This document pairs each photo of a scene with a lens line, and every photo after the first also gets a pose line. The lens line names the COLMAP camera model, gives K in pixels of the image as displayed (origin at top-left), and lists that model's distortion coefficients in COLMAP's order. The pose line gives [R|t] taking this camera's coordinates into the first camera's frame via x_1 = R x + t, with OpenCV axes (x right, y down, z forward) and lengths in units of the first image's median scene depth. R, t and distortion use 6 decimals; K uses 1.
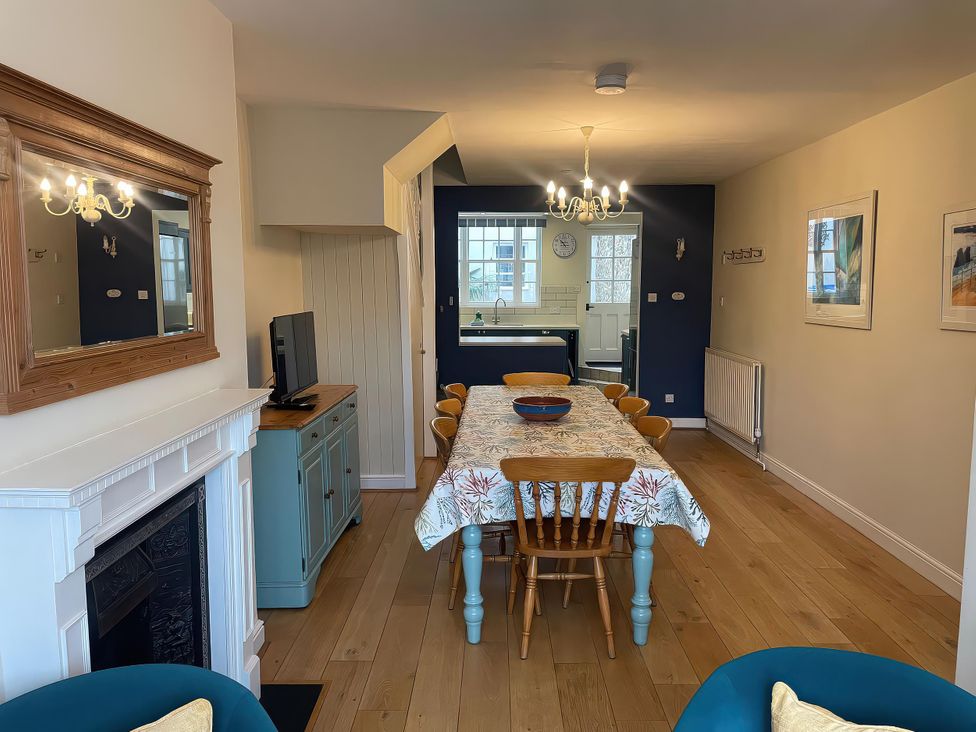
lens RADIAL K [[736.6, 0, 494.5], [0, 736.6, 364.3], [0, 0, 1]] dist [0.095177, -0.134245]
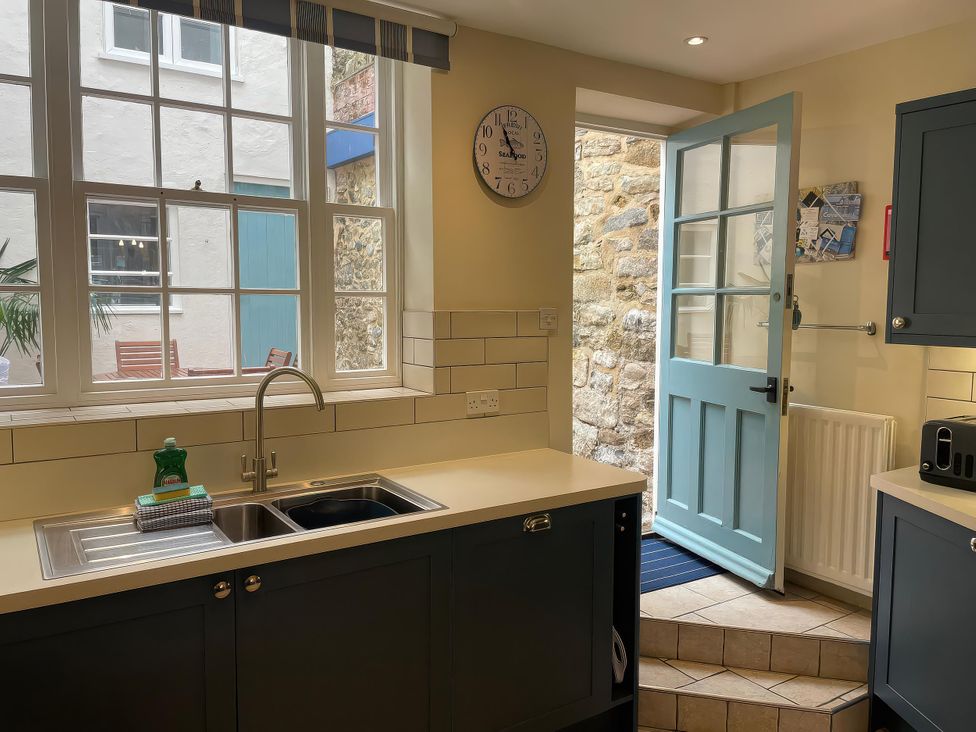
lens RADIAL K [[736.6, 0, 494.5], [0, 736.6, 364.3], [0, 0, 1]] dist [0.095177, -0.134245]
pose [[0.838869, -0.043837, 0.542565, -0.122664], [0.055284, 0.998459, -0.004804, -0.189590], [-0.541519, 0.034025, 0.840000, 1.735219]]
